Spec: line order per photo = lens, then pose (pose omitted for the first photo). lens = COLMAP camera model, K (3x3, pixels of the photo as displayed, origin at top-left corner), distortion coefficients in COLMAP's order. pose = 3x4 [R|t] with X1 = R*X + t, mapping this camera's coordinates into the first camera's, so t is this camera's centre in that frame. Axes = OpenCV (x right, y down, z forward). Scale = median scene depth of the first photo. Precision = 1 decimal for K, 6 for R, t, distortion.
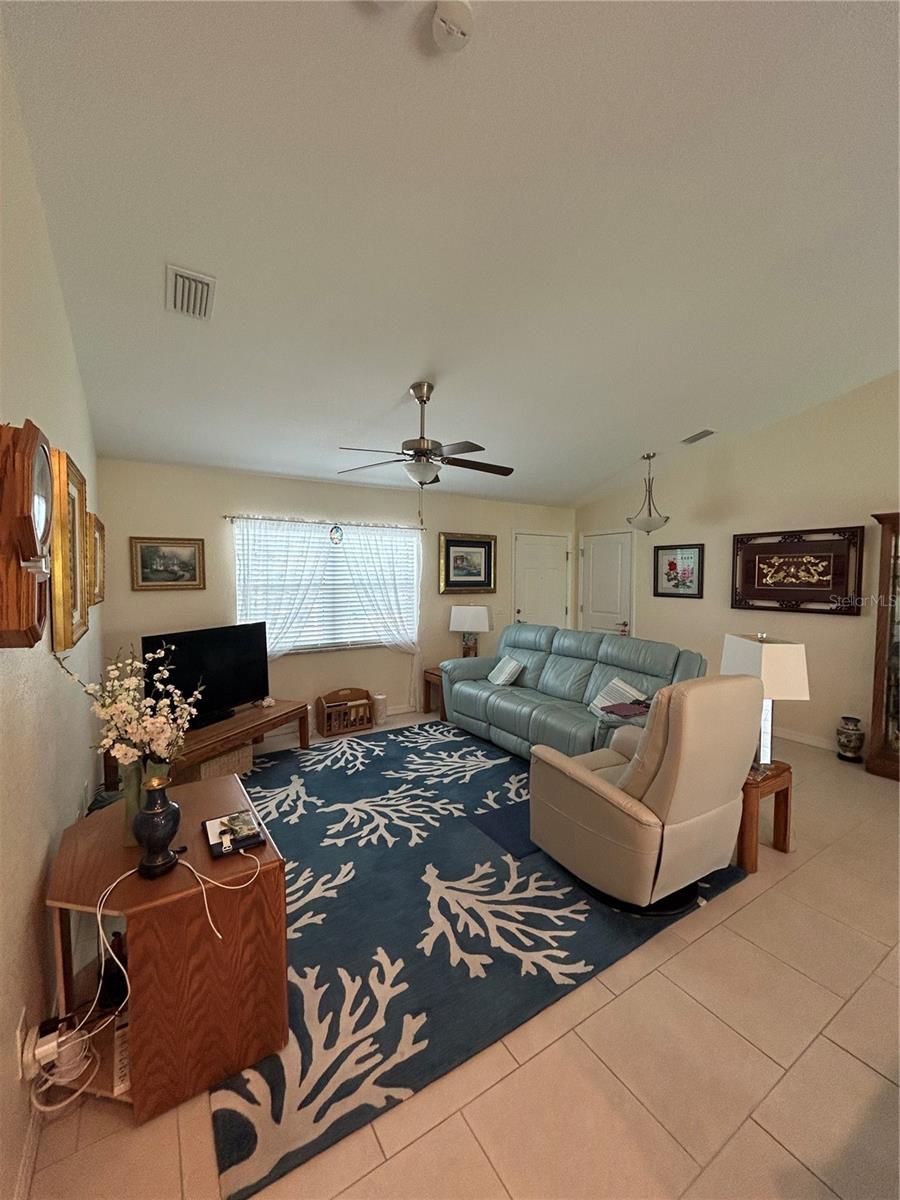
lens RADIAL K [[481.1, 0, 456.2], [0, 481.1, 597.8], [0, 0, 1]] dist [0.006380, -0.000291]
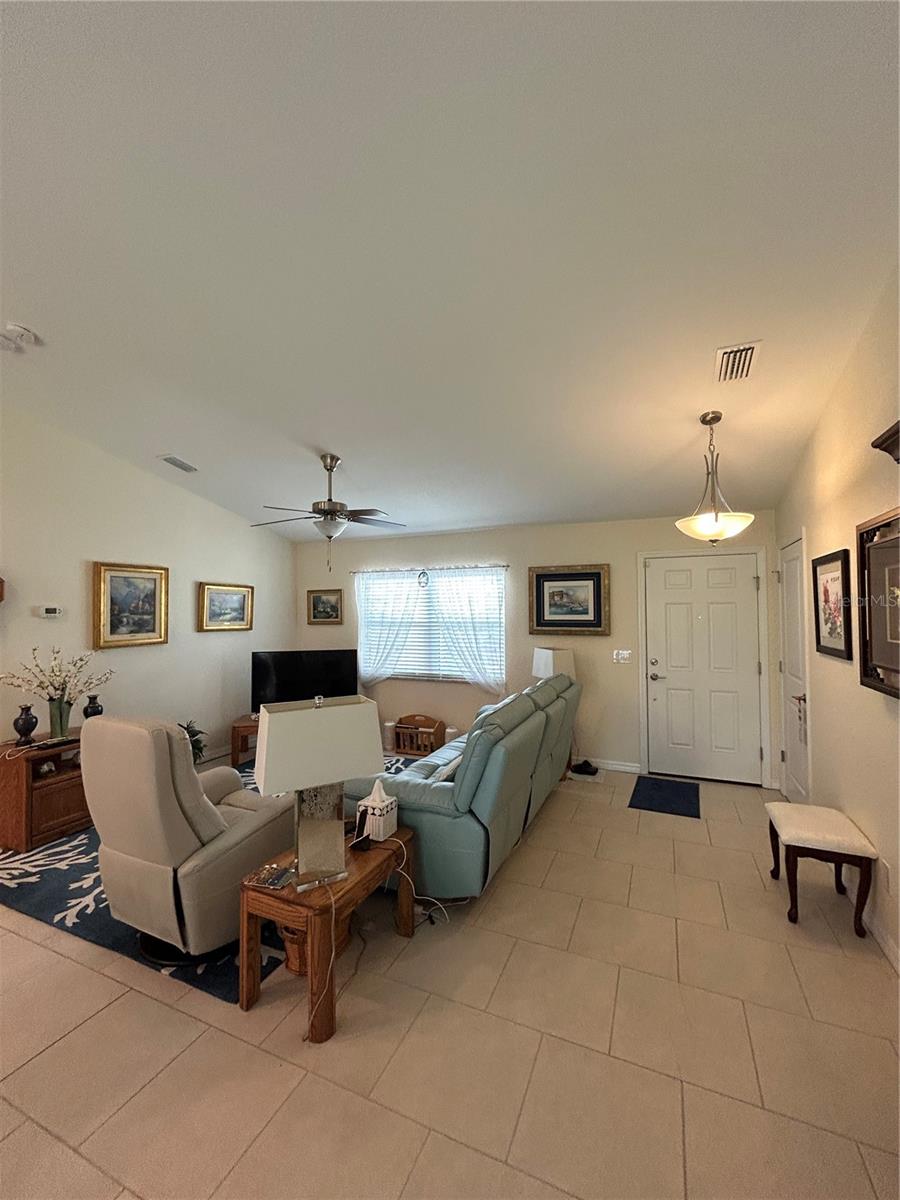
lens RADIAL K [[481.1, 0, 451.3], [0, 481.1, 598.7], [0, 0, 1]] dist [0.006380, -0.000291]
pose [[0.552387, -0.027191, -0.833144, 0.829226], [-0.033912, 0.997907, -0.055053, -0.025254], [0.832898, 0.058664, 0.550309, 0.467580]]
